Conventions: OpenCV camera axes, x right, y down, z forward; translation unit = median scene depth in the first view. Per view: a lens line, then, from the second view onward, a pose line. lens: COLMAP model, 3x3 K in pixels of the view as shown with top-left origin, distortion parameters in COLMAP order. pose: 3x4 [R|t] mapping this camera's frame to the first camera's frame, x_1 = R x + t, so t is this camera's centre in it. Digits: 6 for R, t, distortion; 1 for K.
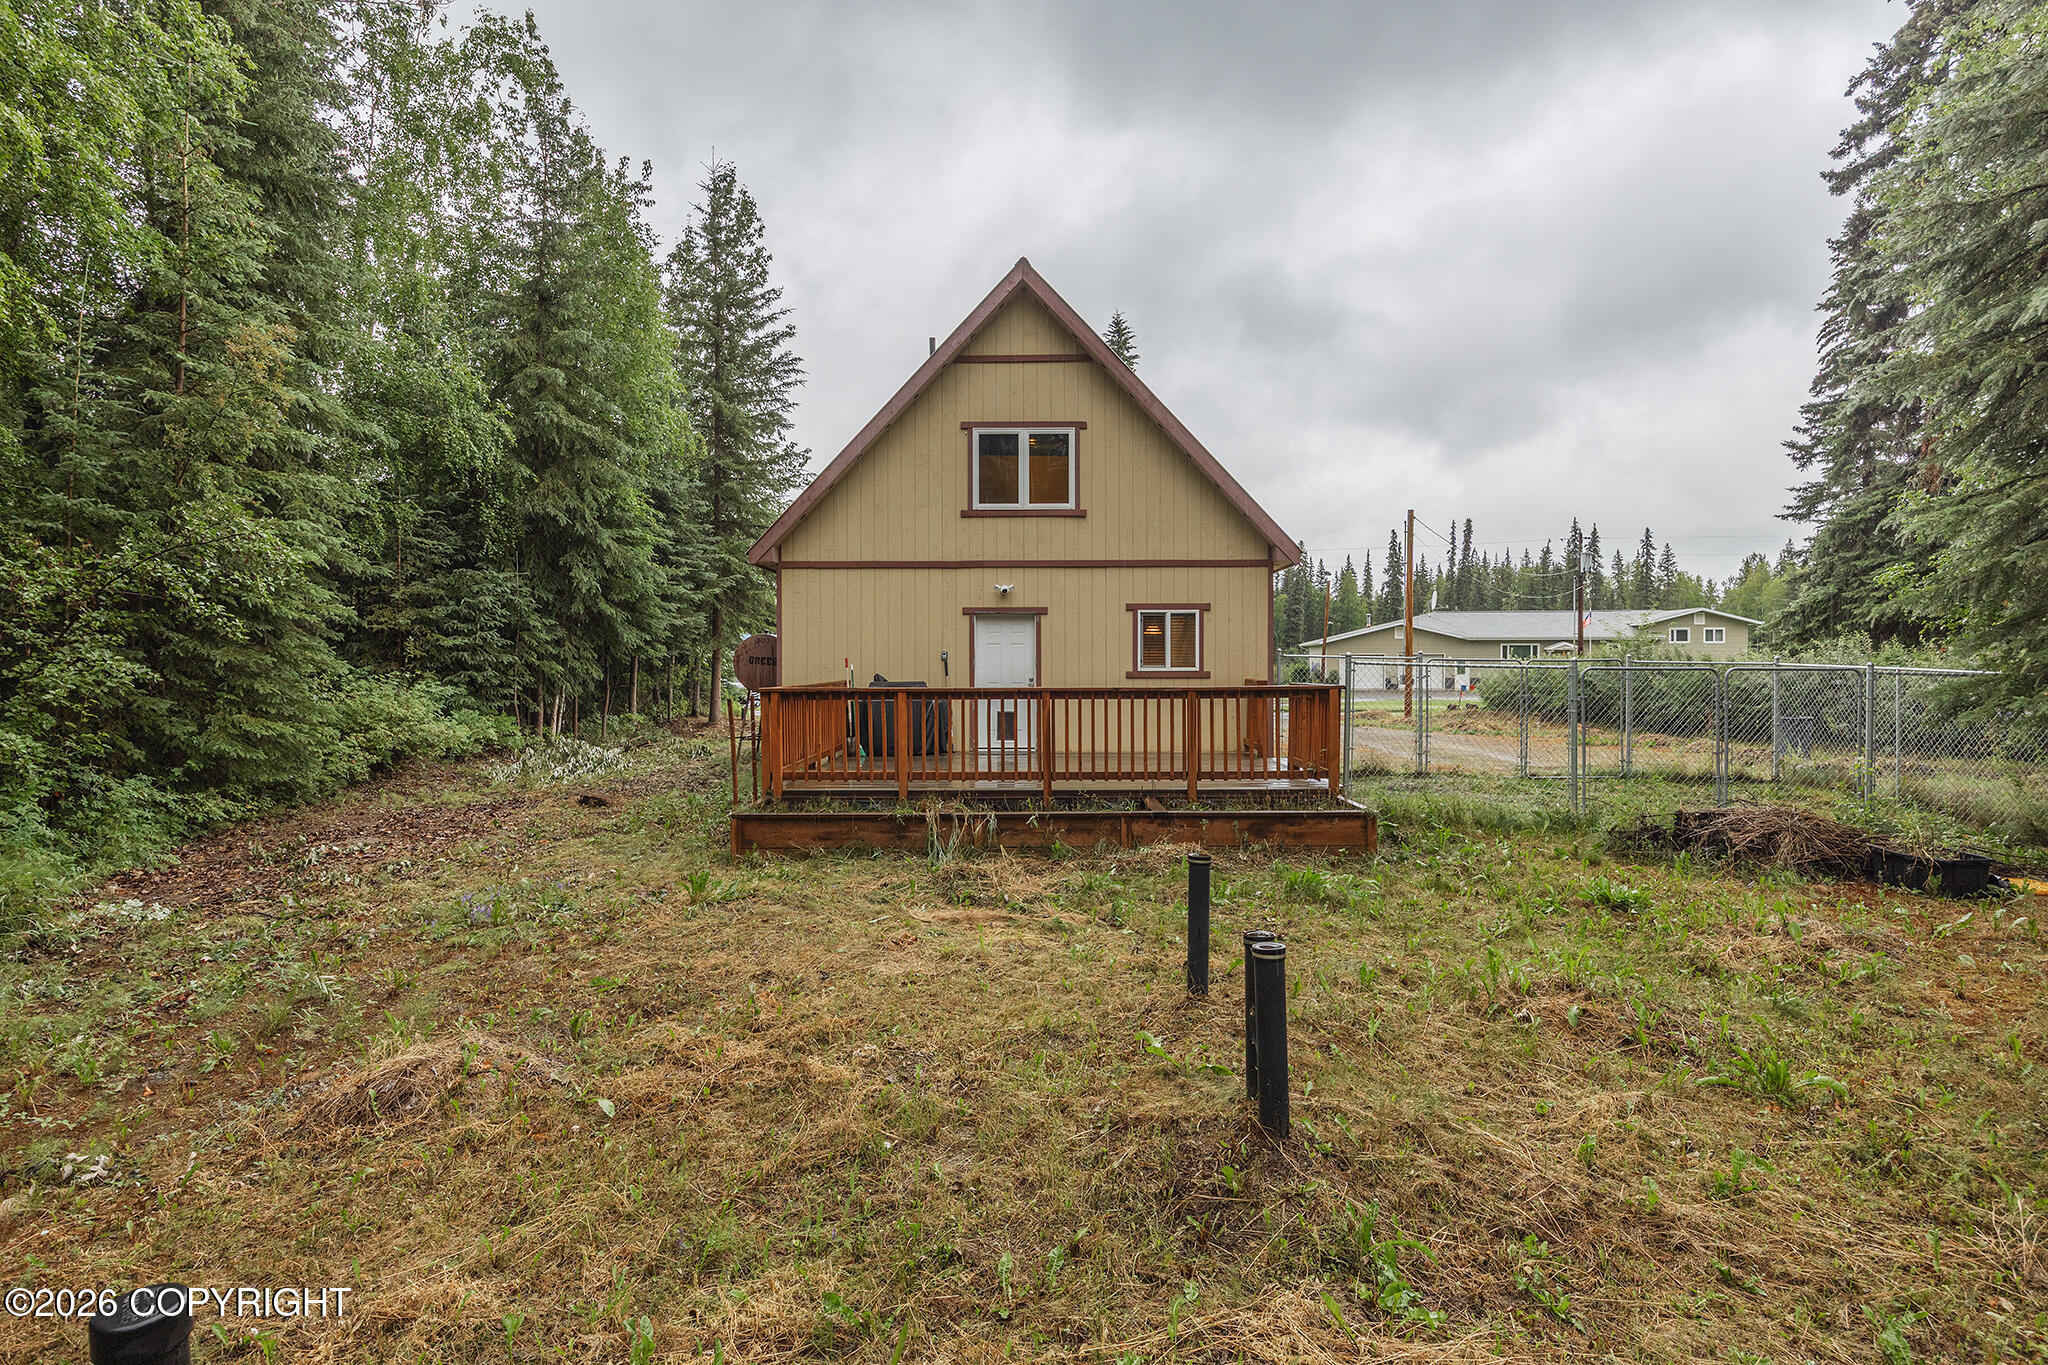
lens RADIAL K [[1136.5, 0, 1024.0], [0, 1136.5, 682.5], [0, 0, 1]] dist [-0.001728, -0.000515]
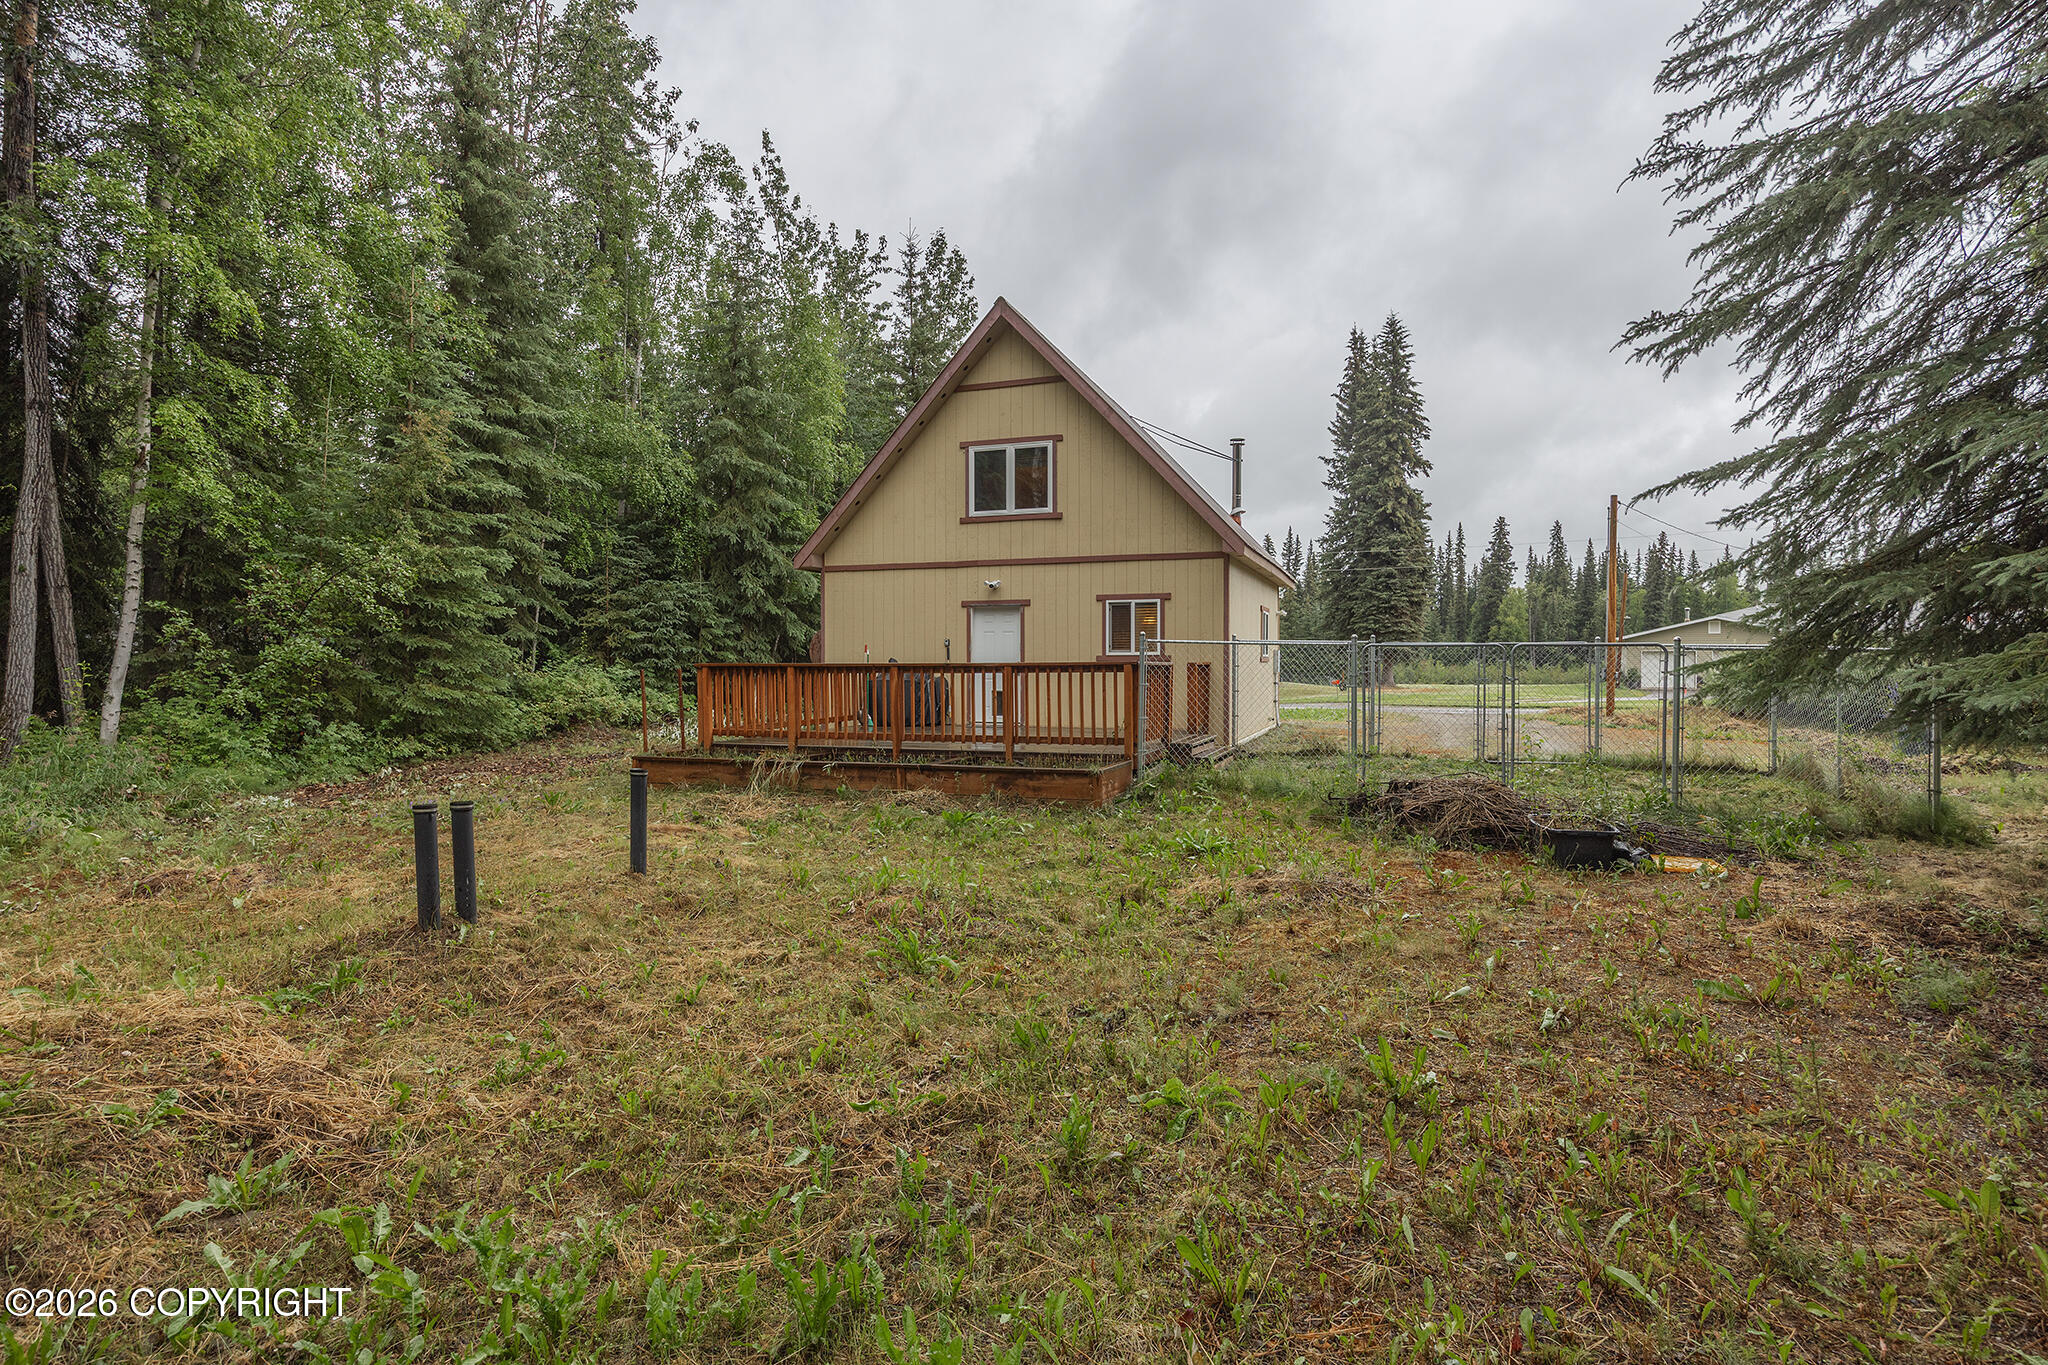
lens RADIAL K [[1068.9, 0, 1024.0], [0, 1068.9, 682.5], [0, 0, 1]] dist [-0.000056, -0.002153]
pose [[0.944261, 0.006138, -0.329141, 0.369103], [-0.006278, 0.999980, 0.000636, 0.016572], [0.329139, 0.001466, 0.944280, -0.016040]]
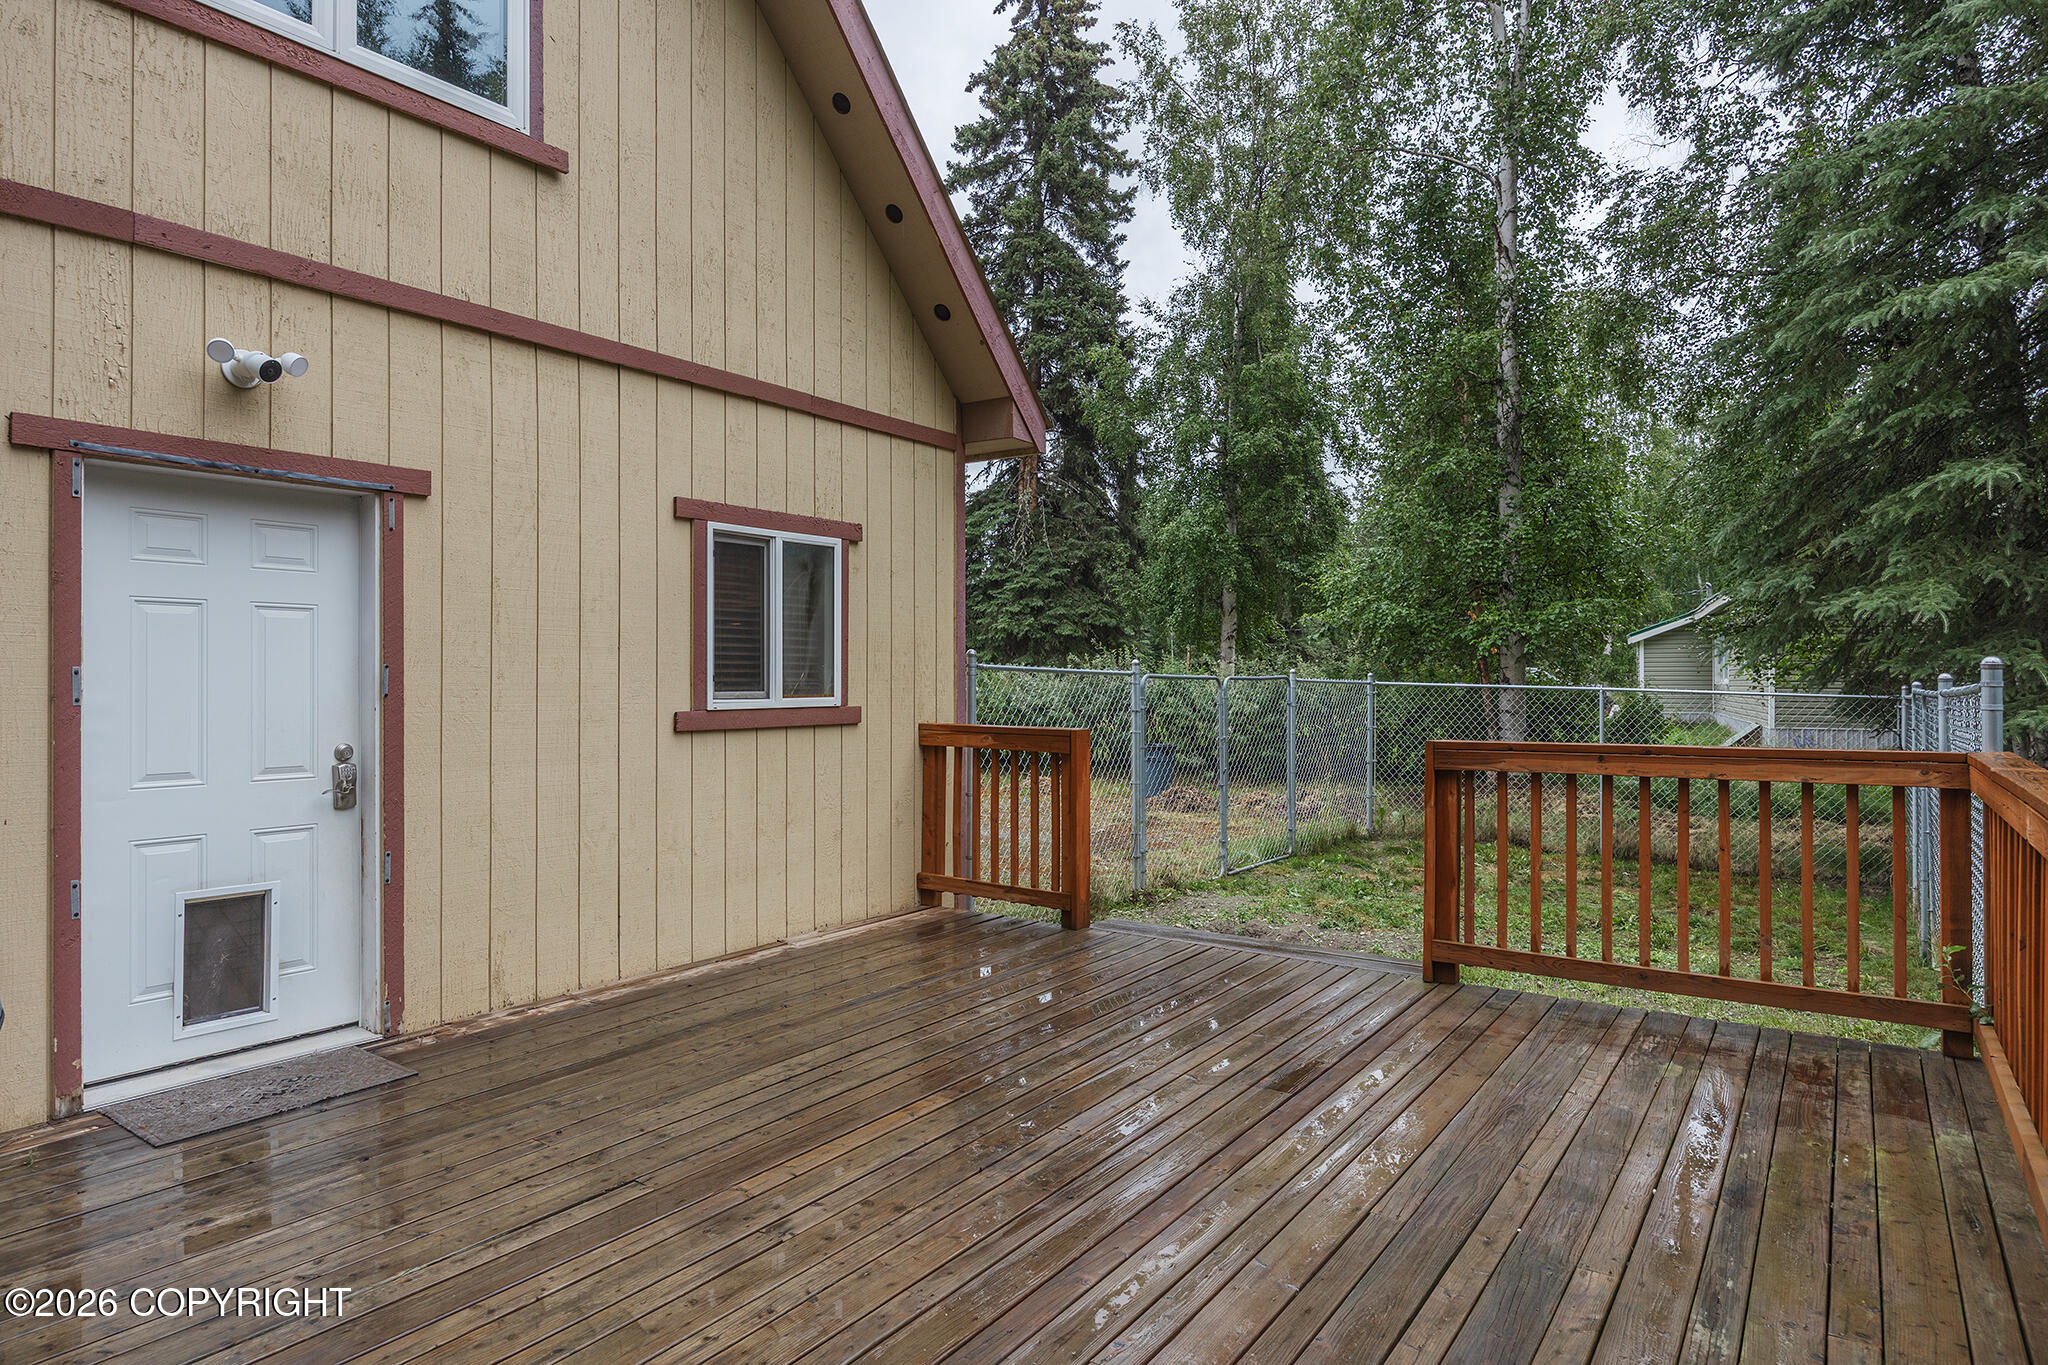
lens RADIAL K [[1173.4, 0, 1024.0], [0, 1173.4, 682.5], [0, 0, 1]] dist [-0.001564, -0.000246]
pose [[0.570681, -0.002730, 0.821167, -0.121674], [0.014479, 0.999872, -0.006739, -0.014638], [-0.821044, 0.015735, 0.570648, 0.736219]]
